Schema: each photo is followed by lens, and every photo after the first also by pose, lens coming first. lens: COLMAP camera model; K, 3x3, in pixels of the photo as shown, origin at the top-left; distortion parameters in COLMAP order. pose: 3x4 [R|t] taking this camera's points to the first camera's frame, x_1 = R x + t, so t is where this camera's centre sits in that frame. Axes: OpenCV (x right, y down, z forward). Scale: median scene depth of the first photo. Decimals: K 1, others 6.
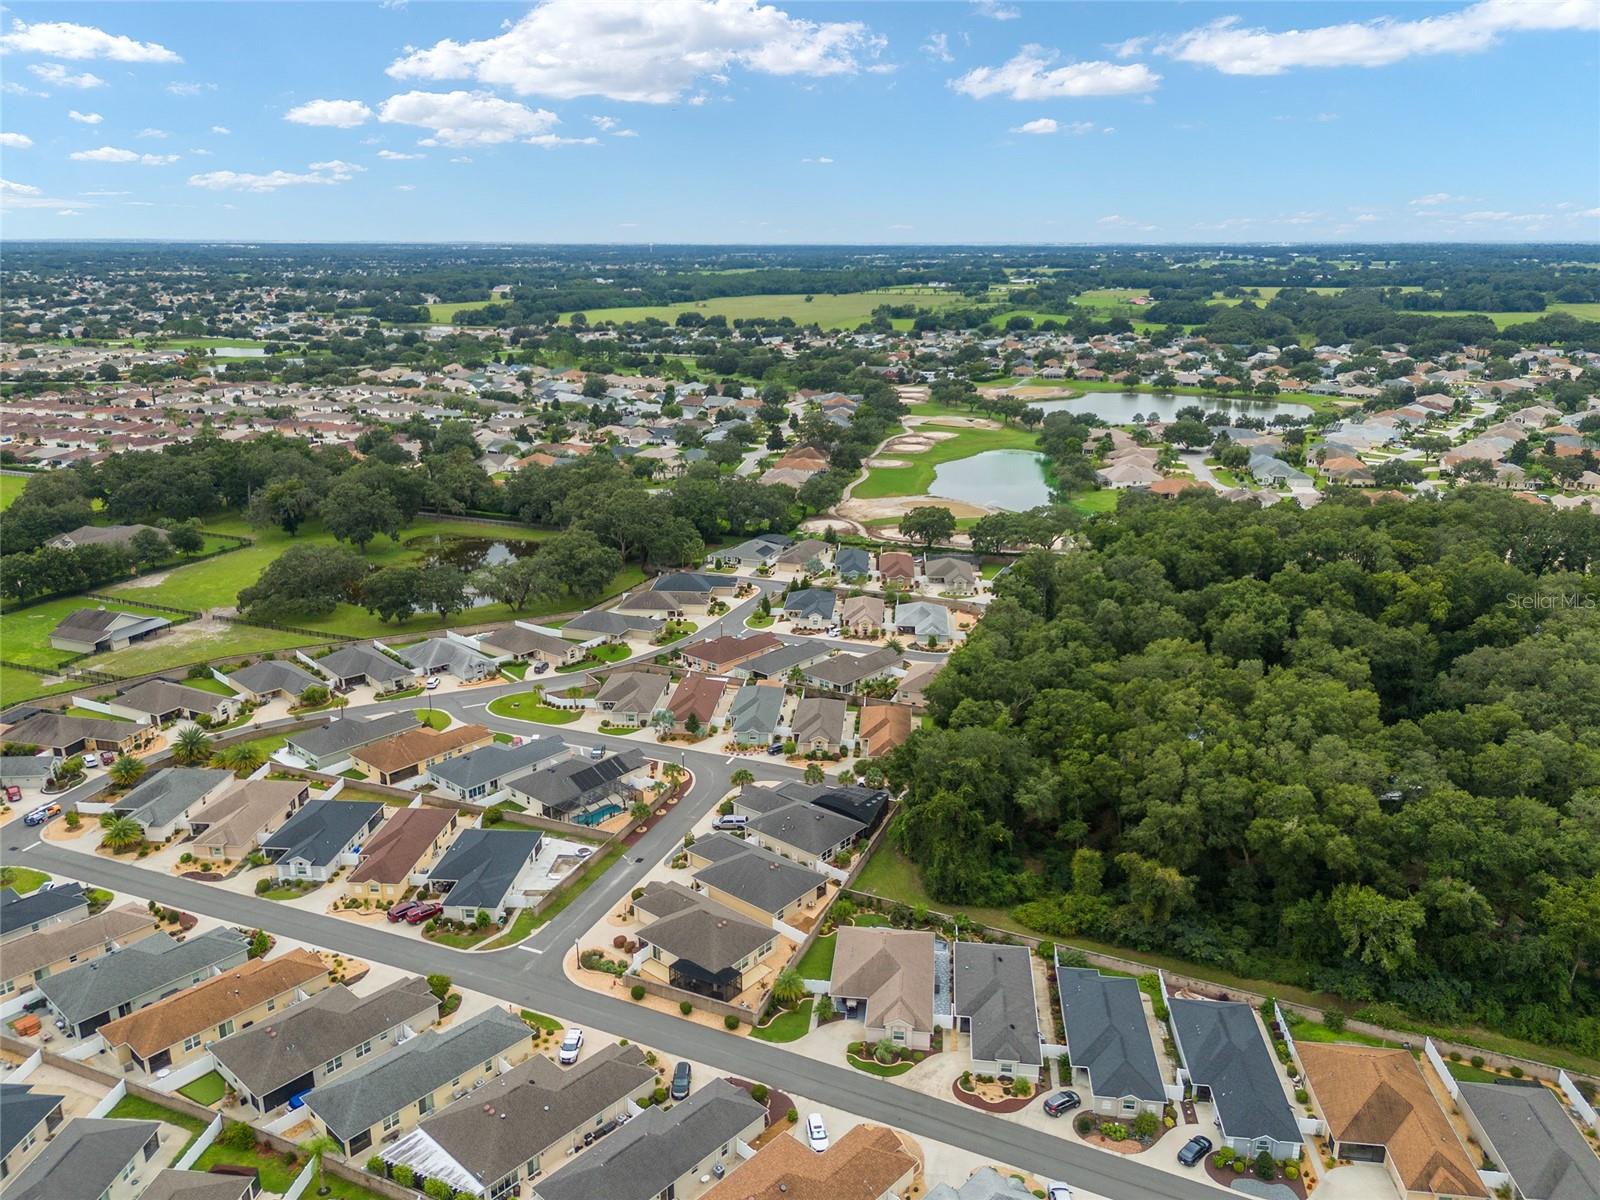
lens RADIAL K [[1169.4, 0, 799.0], [0, 1169.4, 613.2], [0, 0, 1]] dist [0.111844, -0.154676]
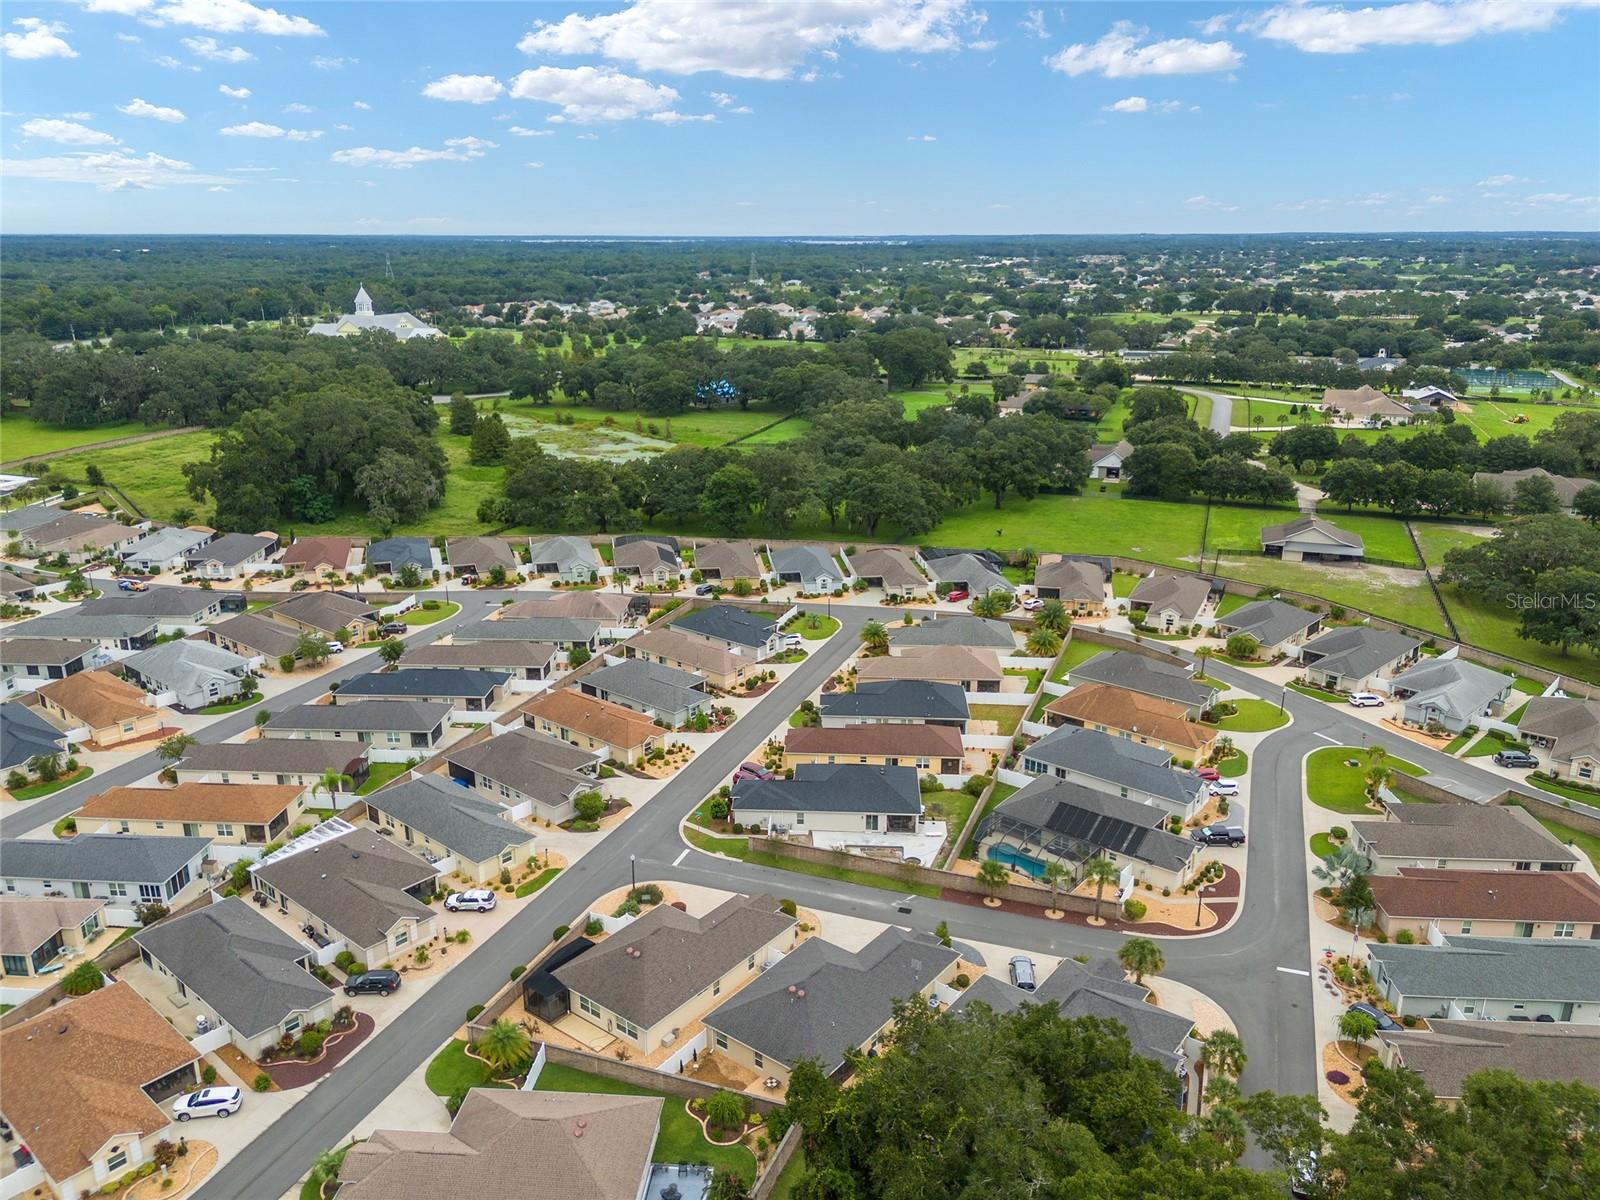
lens RADIAL K [[1174.9, 0, 800.4], [0, 1174.9, 607.1], [0, 0, 1]] dist [0.076466, -0.084027]
pose [[0.036323, 0.302755, -0.952376, 0.443074], [-0.302551, 0.911612, 0.278257, -0.115238], [0.952441, 0.278035, 0.124711, 0.795324]]
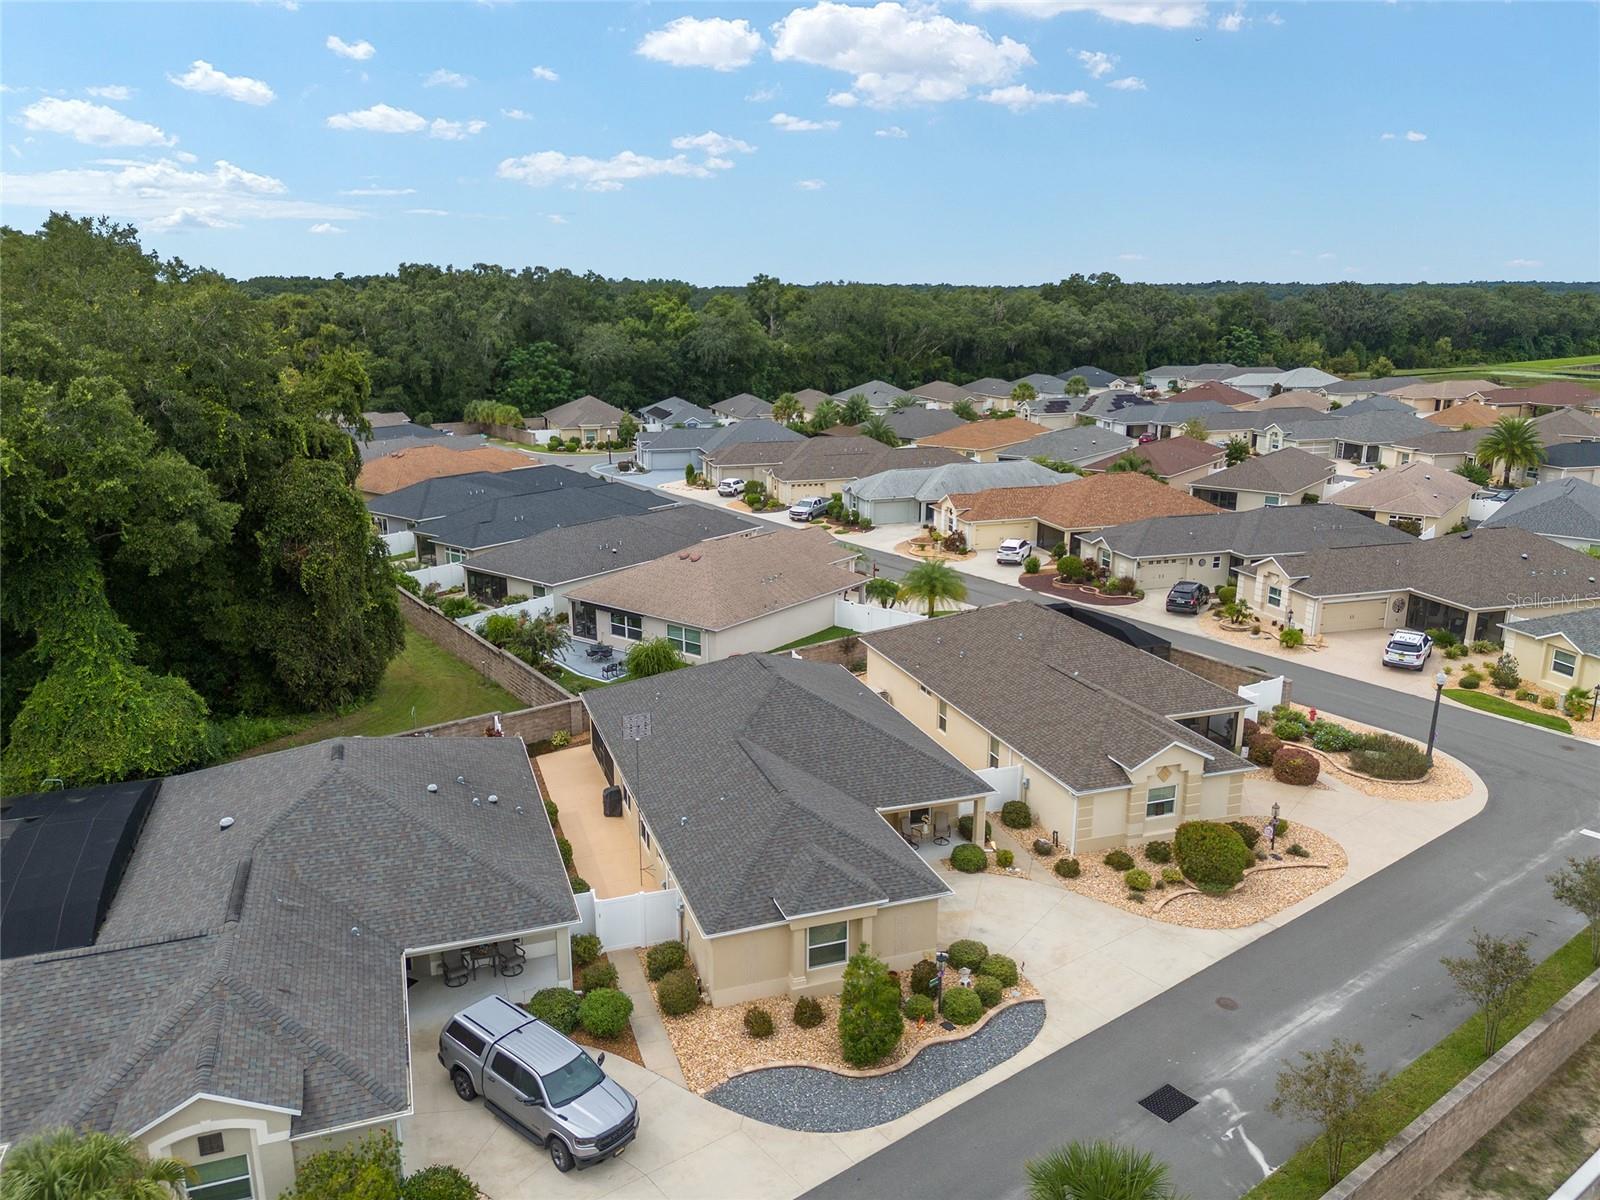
lens RADIAL K [[1169.4, 0, 799.0], [0, 1169.4, 613.2], [0, 0, 1]] dist [0.111844, -0.154676]
pose [[-0.859096, -0.136985, 0.493143, -0.161395], [0.153582, 0.850118, 0.503698, 0.053269], [-0.488228, 0.508463, -0.709294, 1.091087]]
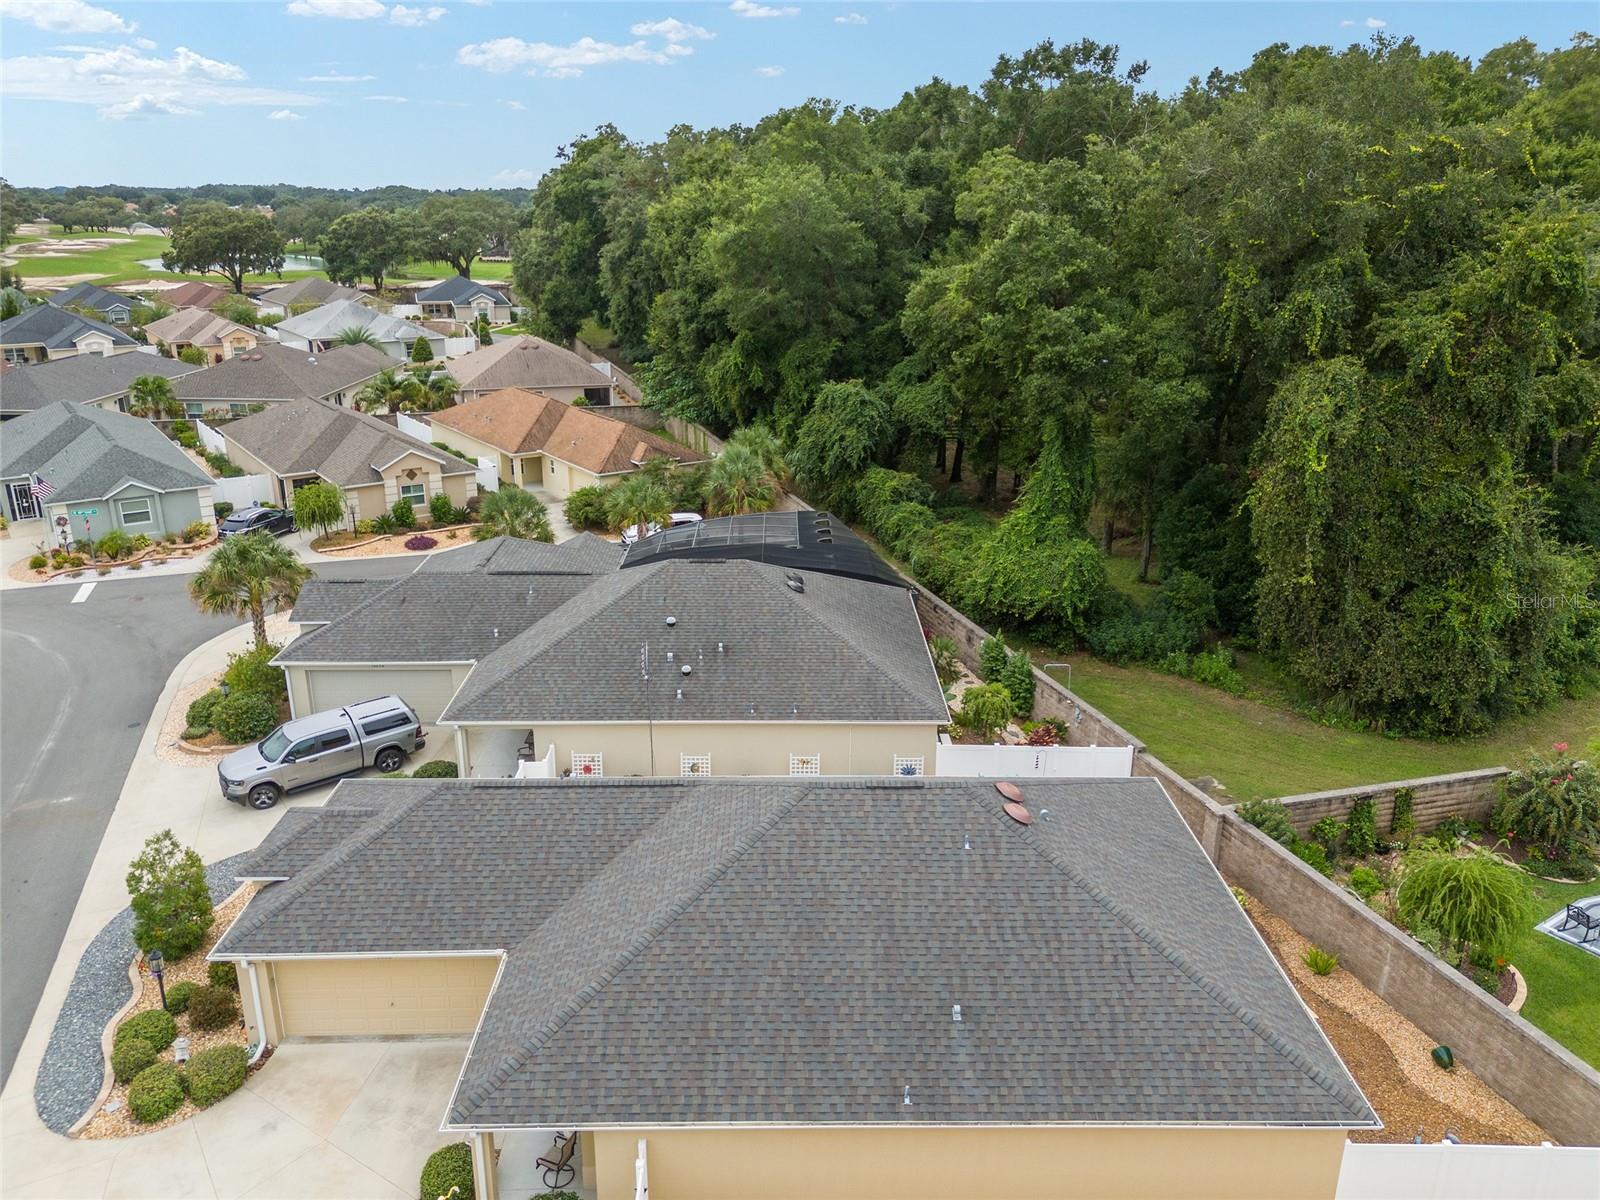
lens RADIAL K [[1174.9, 0, 800.4], [0, 1174.9, 607.1], [0, 0, 1]] dist [0.076466, -0.084027]
pose [[0.755880, -0.208750, 0.620539, -0.118585], [0.192181, 0.976799, 0.094500, 0.155856], [-0.625869, 0.047825, 0.778461, 0.817500]]
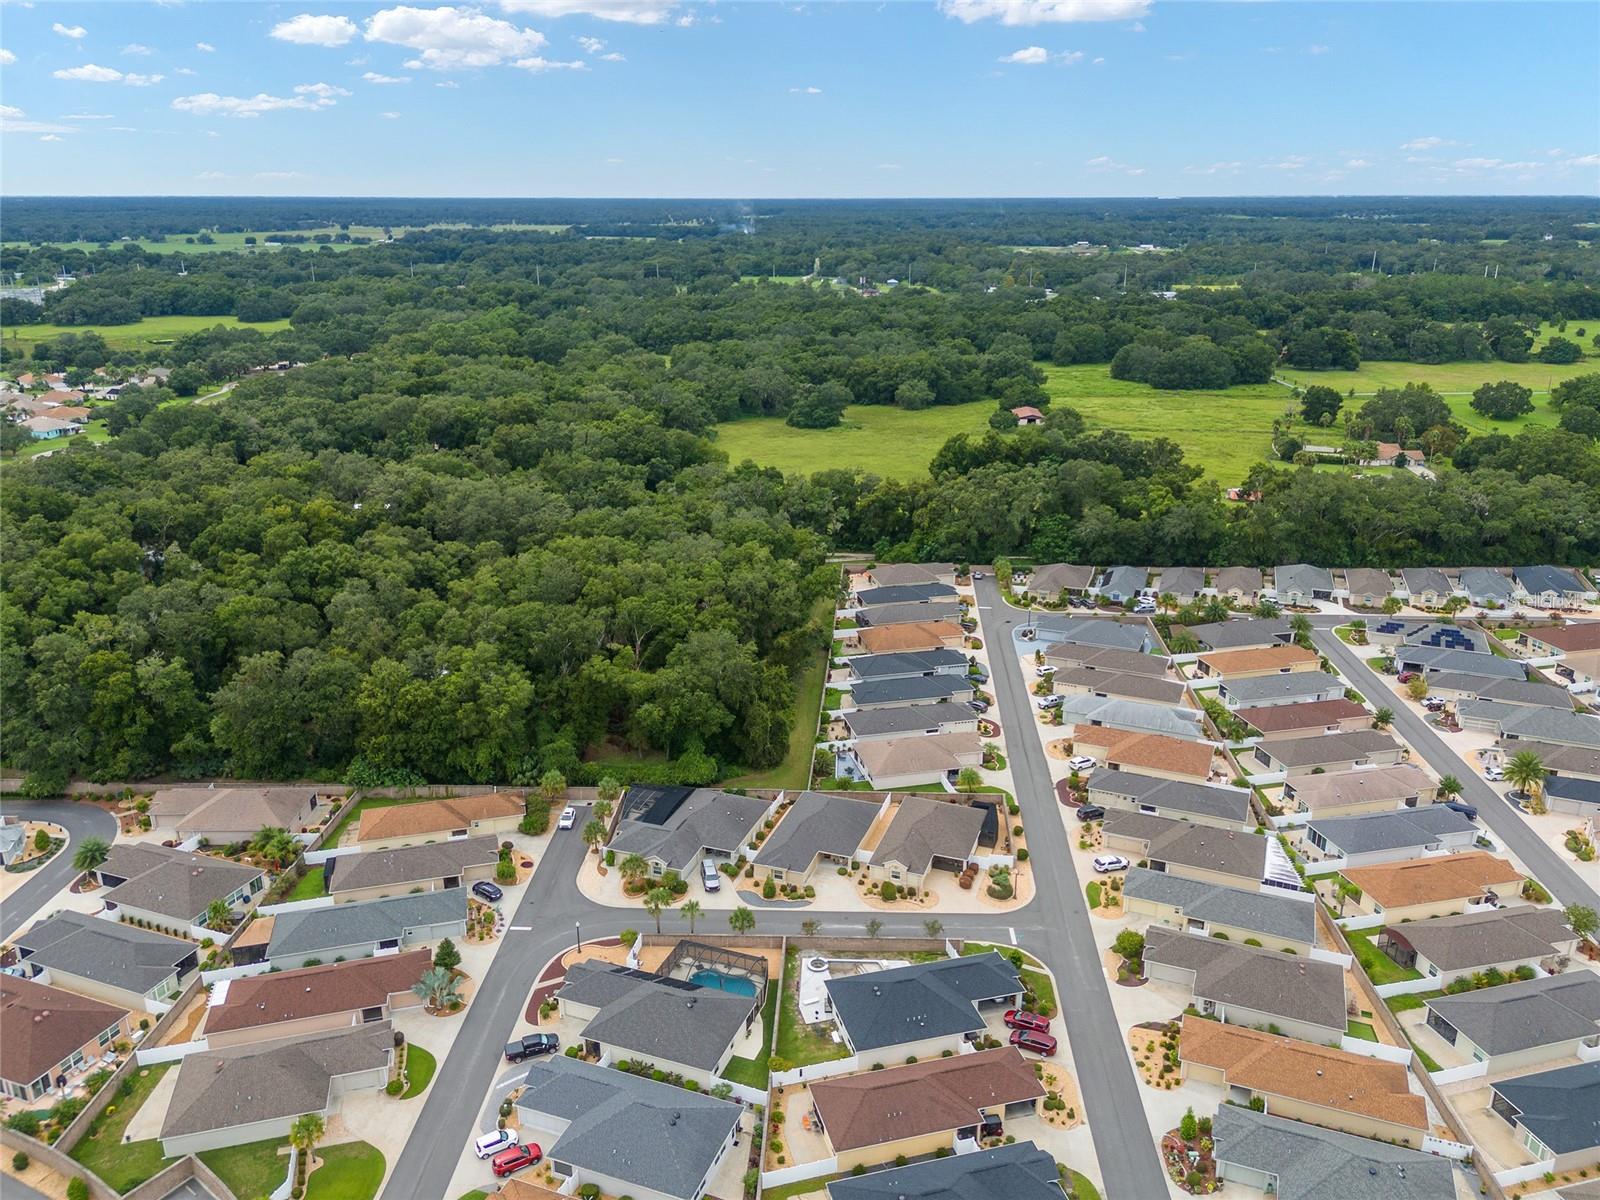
lens RADIAL K [[1182.6, 0, 800.9], [0, 1182.6, 616.5], [0, 0, 1]] dist [0.093051, -0.117789]
pose [[-0.347555, -0.314261, 0.883428, -0.803812], [0.284055, 0.862602, 0.418605, -0.334533], [-0.893598, 0.396430, -0.210535, 1.075341]]
